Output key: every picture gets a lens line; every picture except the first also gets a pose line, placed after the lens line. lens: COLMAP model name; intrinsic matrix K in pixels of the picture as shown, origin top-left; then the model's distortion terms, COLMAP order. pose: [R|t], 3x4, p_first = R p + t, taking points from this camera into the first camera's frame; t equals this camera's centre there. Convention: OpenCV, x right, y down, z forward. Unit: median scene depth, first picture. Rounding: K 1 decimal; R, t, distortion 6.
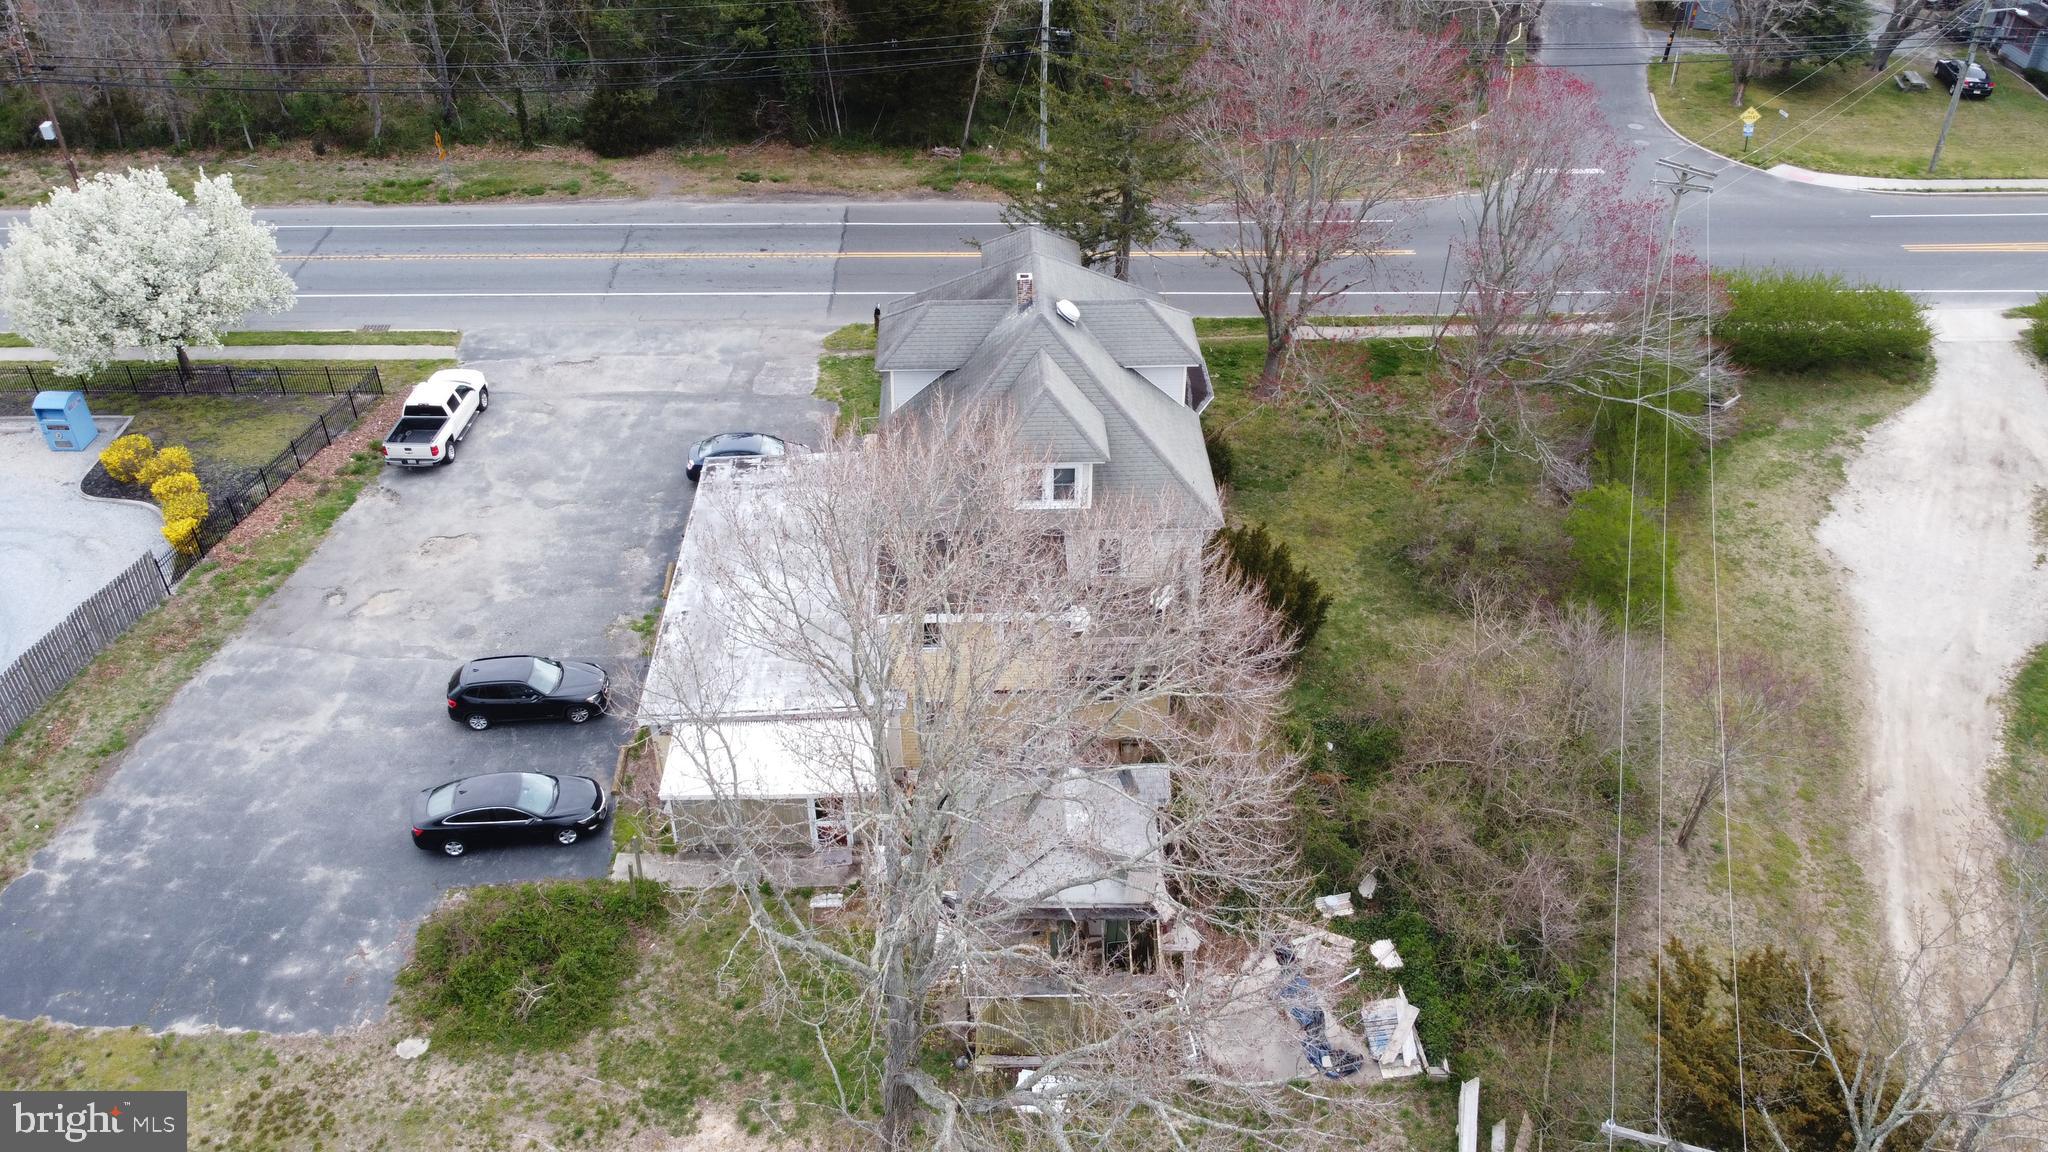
lens RADIAL K [[1549.6, 0, 1022.4], [0, 1549.6, 583.3], [0, 0, 1]] dist [0.000392, -0.003249]
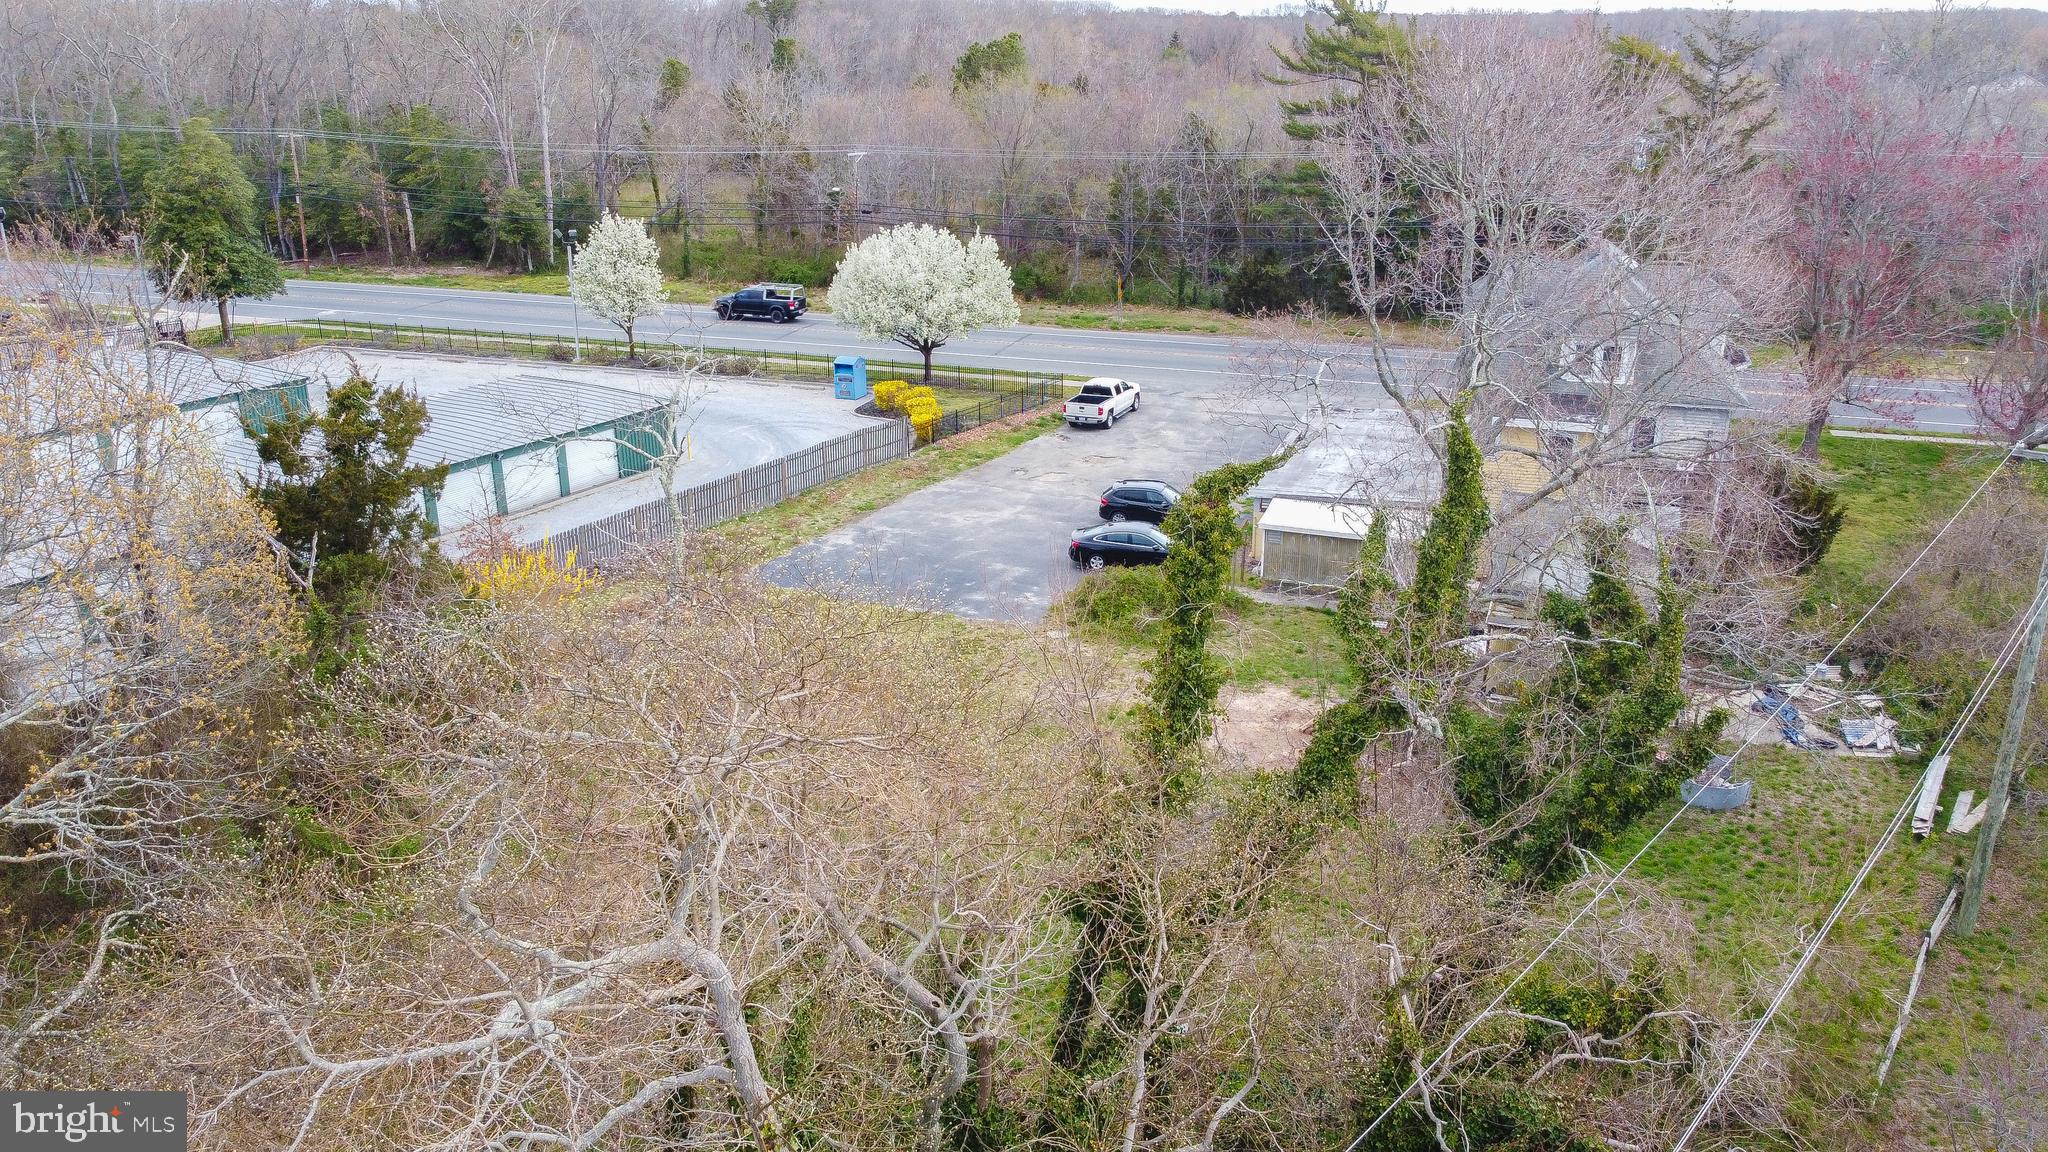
lens RADIAL K [[1549.6, 0, 1019.2], [0, 1549.6, 574.0], [0, 0, 1]] dist [0.000392, -0.003249]
pose [[0.933147, 0.114146, -0.340892, 0.019539], [-0.209719, 0.943023, -0.258313, 0.383207], [0.291983, 0.312535, 0.903918, -0.159433]]
